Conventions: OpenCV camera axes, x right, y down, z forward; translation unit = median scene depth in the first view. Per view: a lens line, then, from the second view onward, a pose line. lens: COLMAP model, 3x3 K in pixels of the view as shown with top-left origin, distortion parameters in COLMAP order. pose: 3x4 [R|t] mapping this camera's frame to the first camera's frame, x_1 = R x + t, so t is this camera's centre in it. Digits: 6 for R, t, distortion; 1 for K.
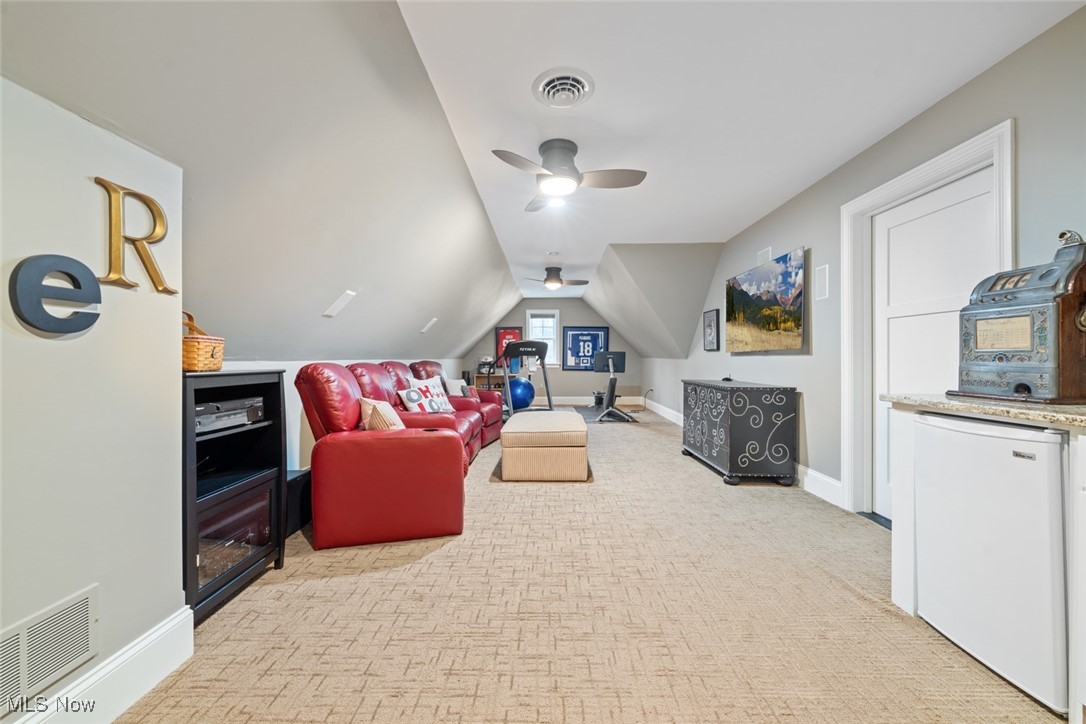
lens RADIAL K [[427.0, 0, 544.9], [0, 427.0, 358.5], [0, 0, 1]] dist [0.000122, 0.000000]
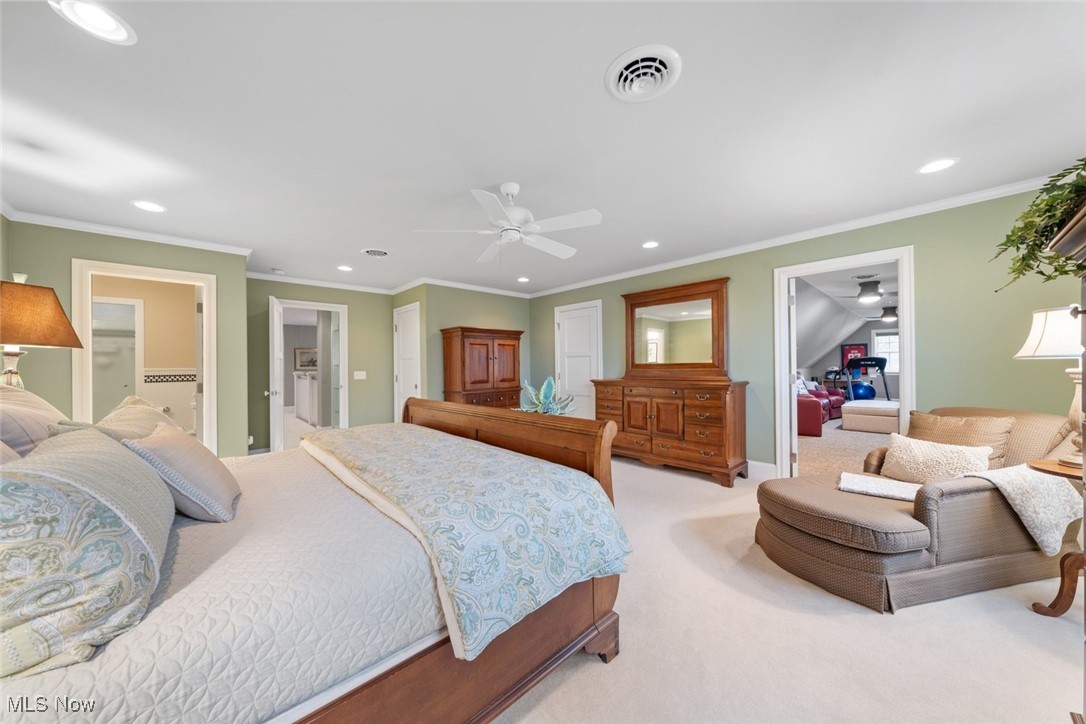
lens RADIAL K [[370.5, 0, 548.6], [0, 370.5, 363.6], [0, 0, 1]] dist [-0.000914, -0.000100]
pose [[0.702838, -0.004837, -0.711333, 0.082831], [0.001365, 0.999984, -0.005451, -0.011685], [0.711348, 0.002860, 0.702834, -0.595833]]
